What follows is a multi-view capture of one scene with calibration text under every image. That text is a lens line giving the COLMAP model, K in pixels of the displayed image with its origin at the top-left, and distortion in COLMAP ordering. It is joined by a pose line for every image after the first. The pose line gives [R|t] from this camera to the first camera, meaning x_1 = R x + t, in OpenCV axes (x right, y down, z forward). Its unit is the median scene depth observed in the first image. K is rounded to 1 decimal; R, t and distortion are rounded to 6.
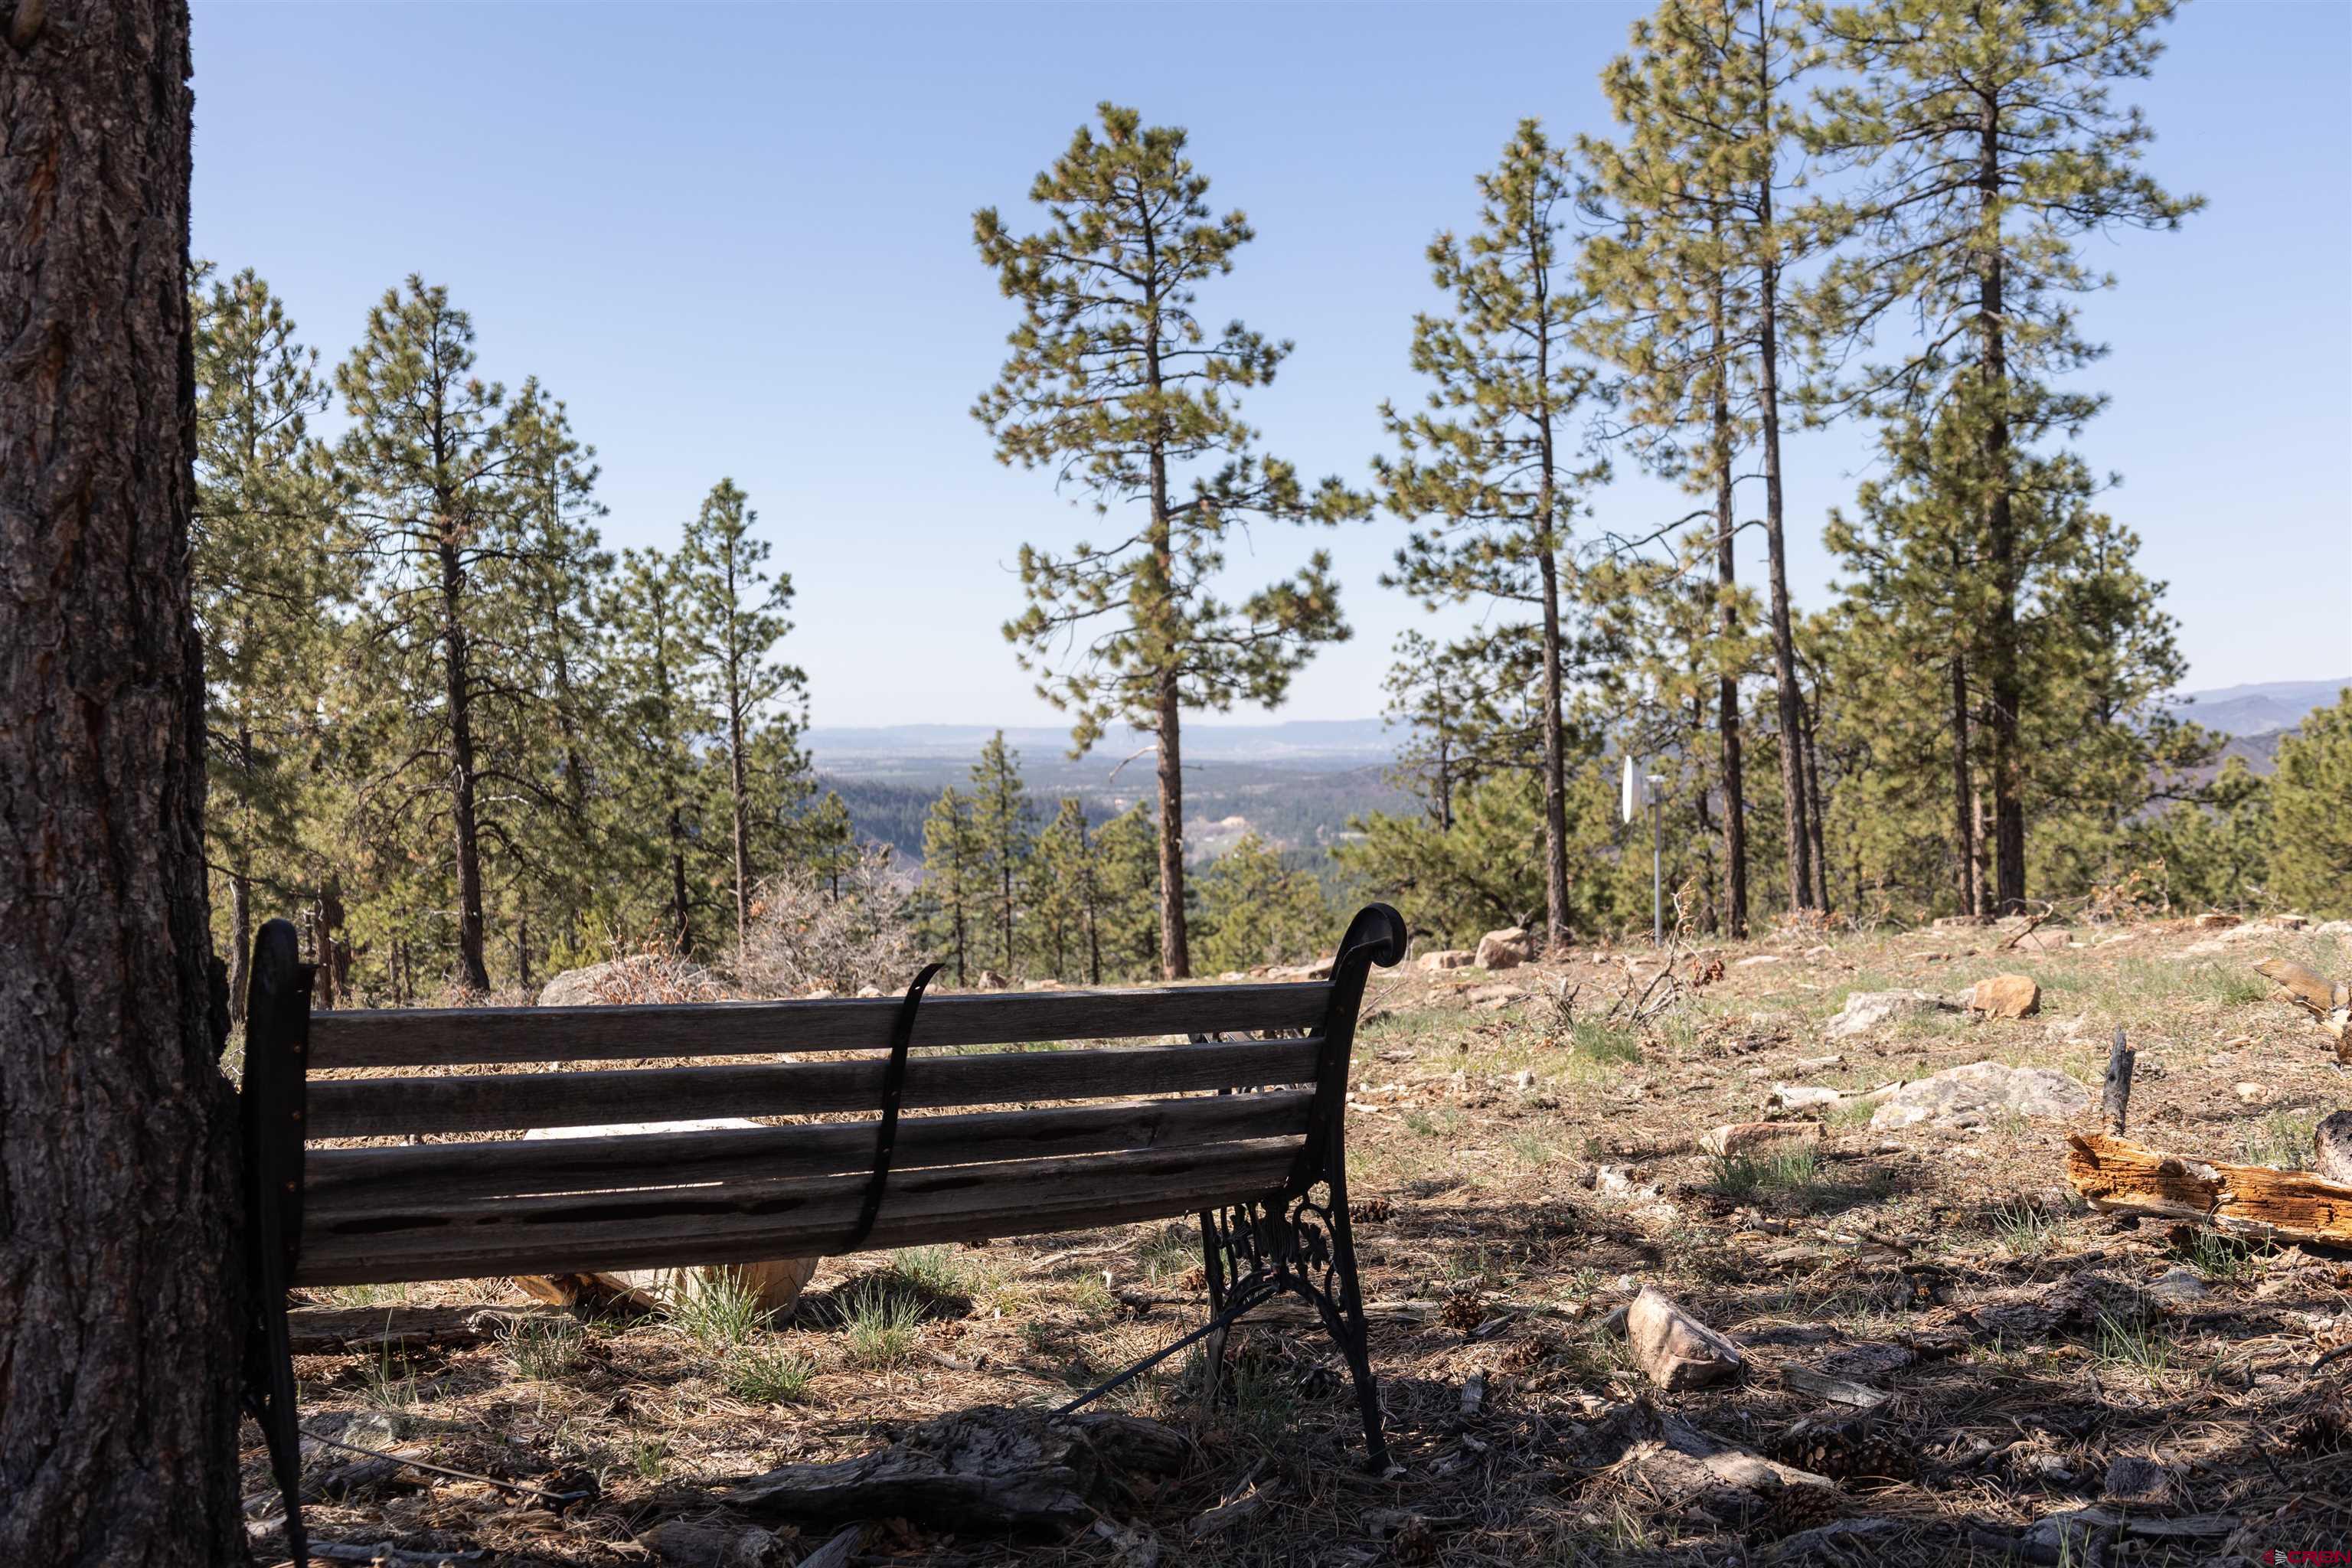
lens RADIAL K [[2542.7, 0, 1175.9], [0, 2542.7, 787.4], [0, 0, 1]] dist [-0.016285, 0.000000]
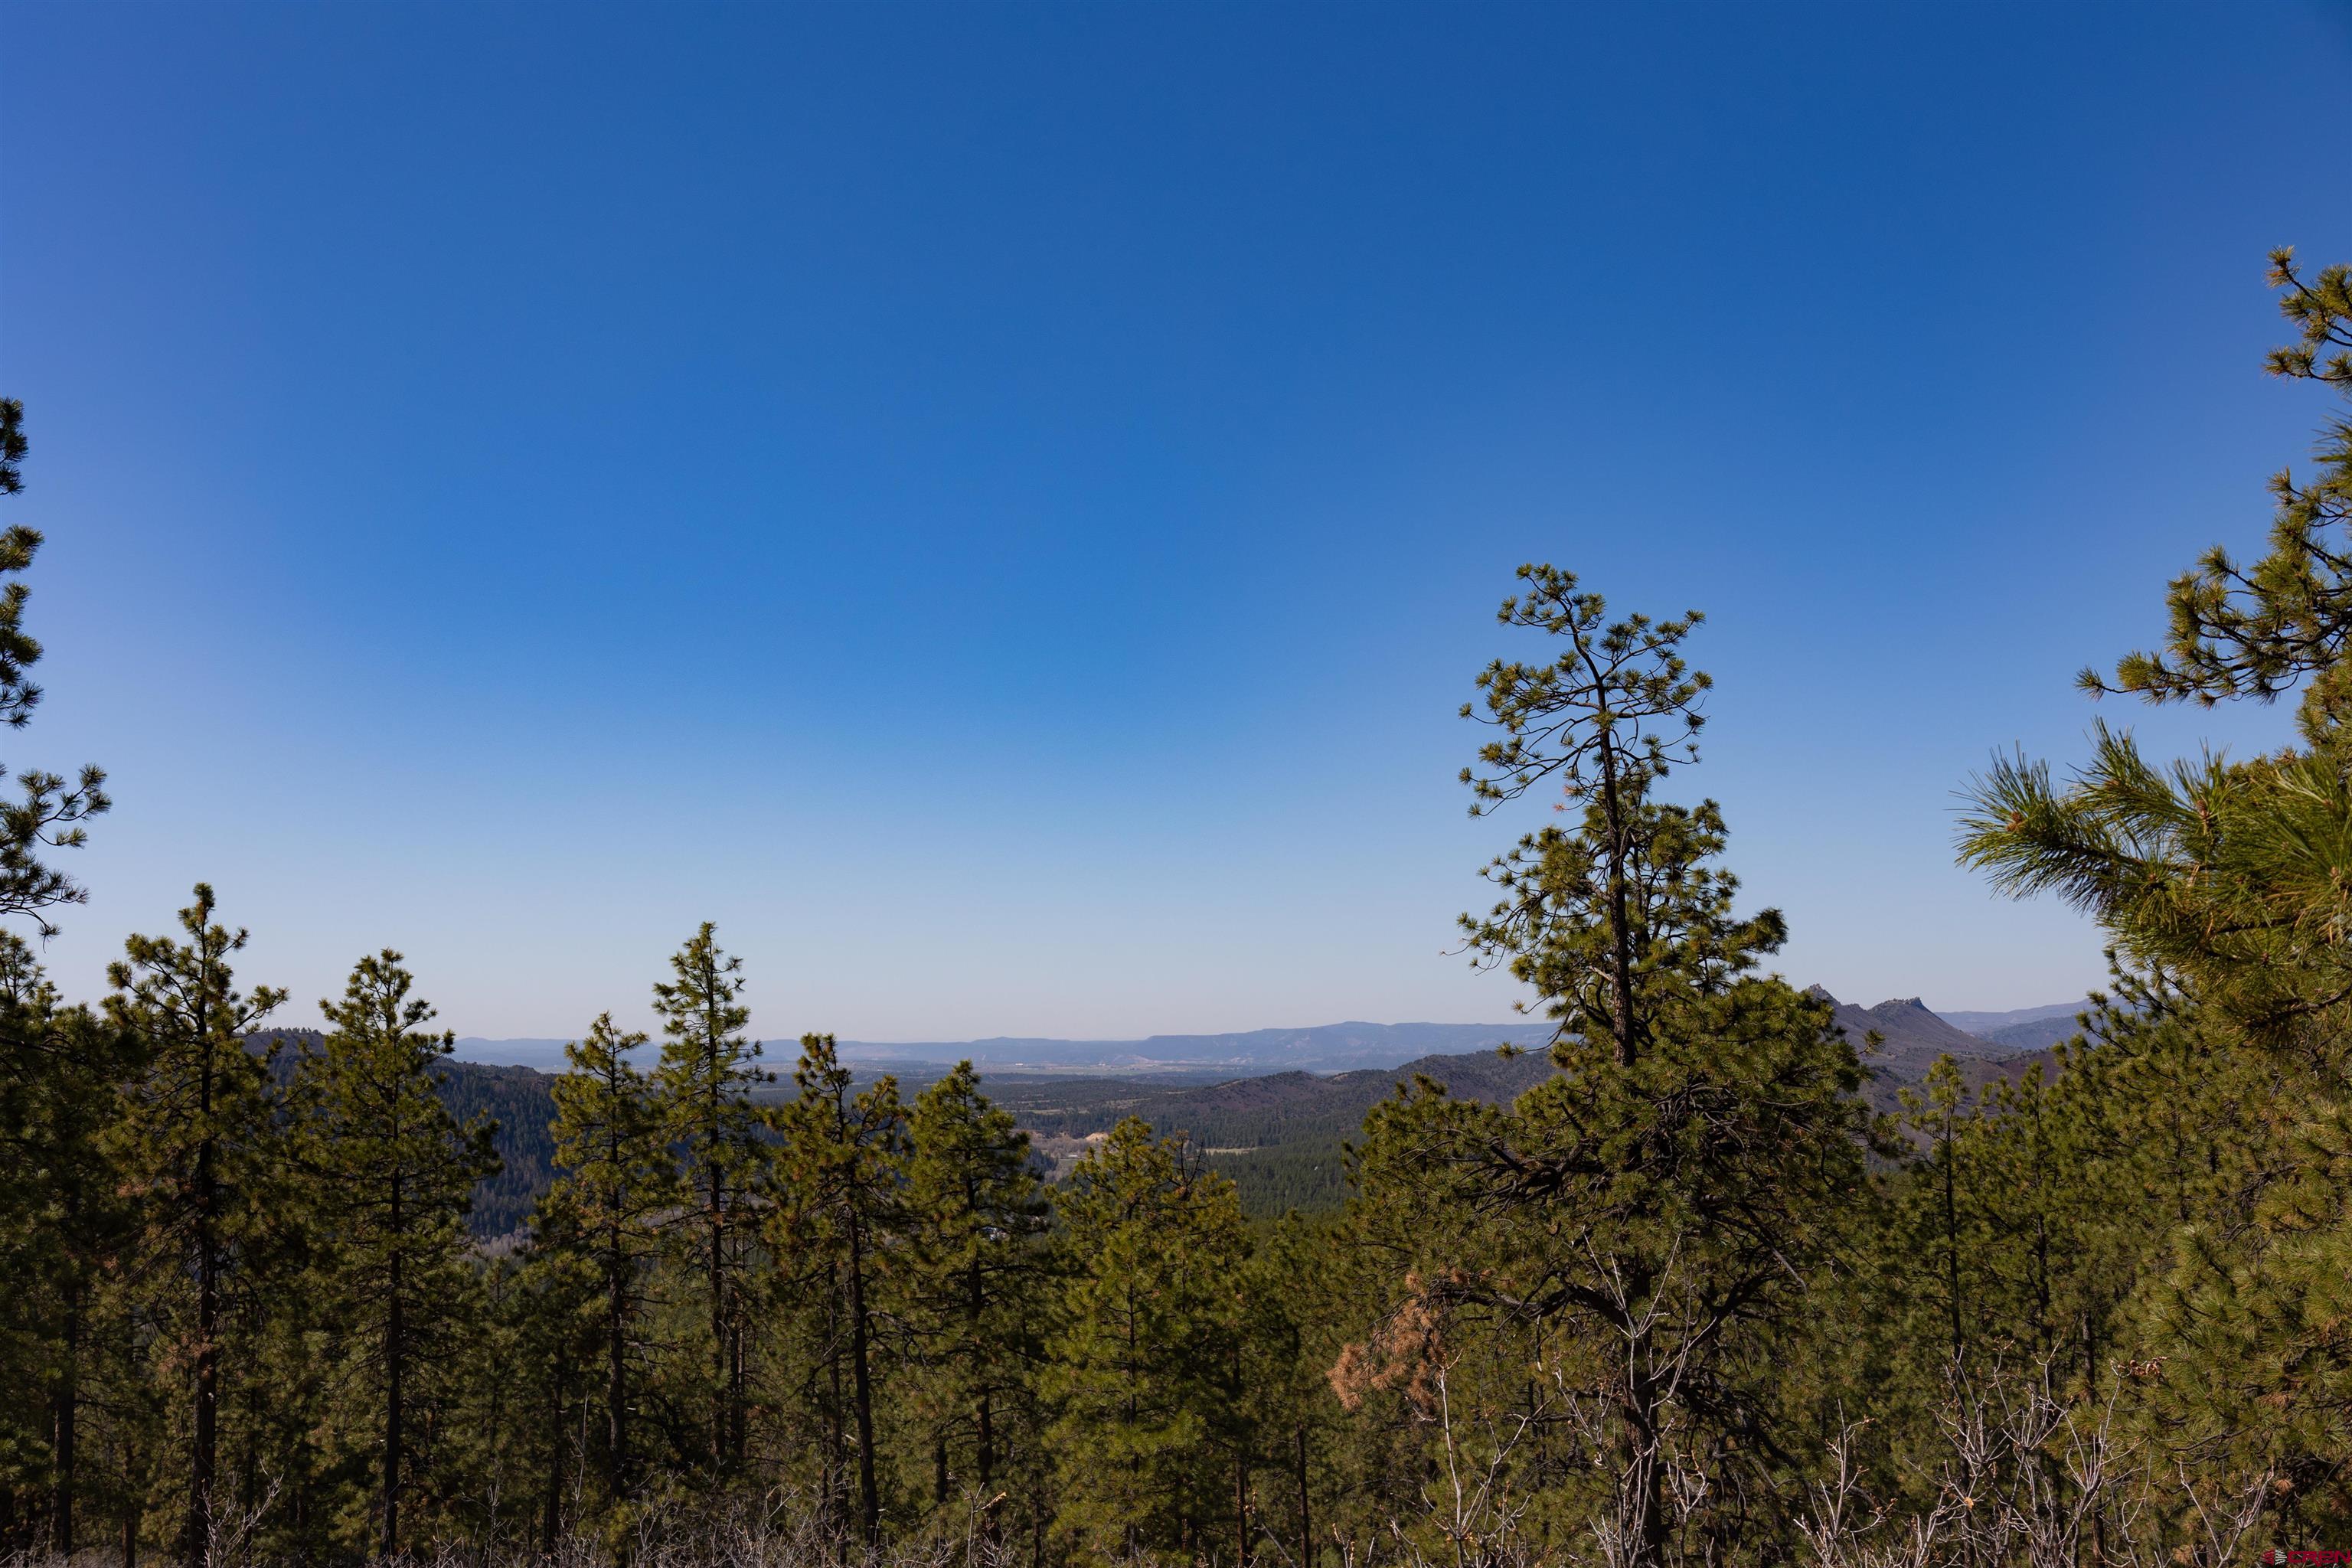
lens RADIAL K [[2542.7, 0, 1181.9], [0, 2542.7, 785.3], [0, 0, 1]] dist [-0.016285, 0.000000]
pose [[0.998440, 0.002197, 0.055794, 0.006102], [0.004751, 0.992260, -0.124088, 0.018679], [-0.055635, 0.124159, 0.990701, 0.420222]]
